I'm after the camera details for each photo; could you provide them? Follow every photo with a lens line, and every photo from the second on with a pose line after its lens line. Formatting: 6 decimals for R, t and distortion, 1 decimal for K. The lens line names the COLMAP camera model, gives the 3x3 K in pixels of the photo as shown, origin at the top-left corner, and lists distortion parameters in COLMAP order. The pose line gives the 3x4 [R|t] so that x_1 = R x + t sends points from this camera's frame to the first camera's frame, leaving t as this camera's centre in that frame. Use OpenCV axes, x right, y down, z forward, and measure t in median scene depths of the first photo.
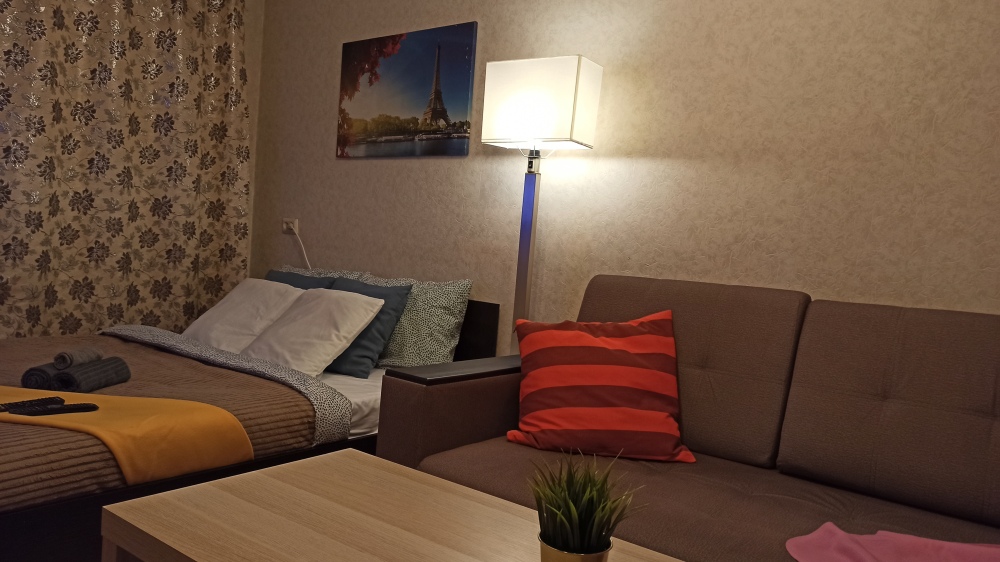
lens RADIAL K [[728.6, 0, 502.8], [0, 728.6, 281.0], [0, 0, 1]] dist [0.061548, -0.064544]
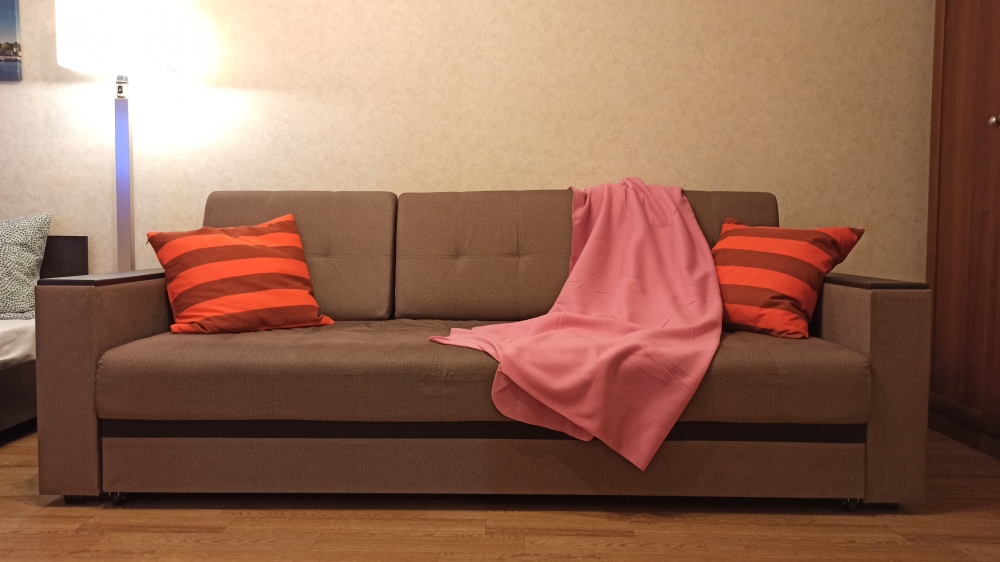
lens RADIAL K [[728.6, 0, 498.4], [0, 728.6, 275.3], [0, 0, 1]] dist [0.061548, -0.064544]
pose [[0.788759, -0.108758, 0.605005, -0.225463], [0.085467, 0.994067, 0.067272, 0.083422], [-0.608732, -0.001353, 0.793374, -0.149264]]
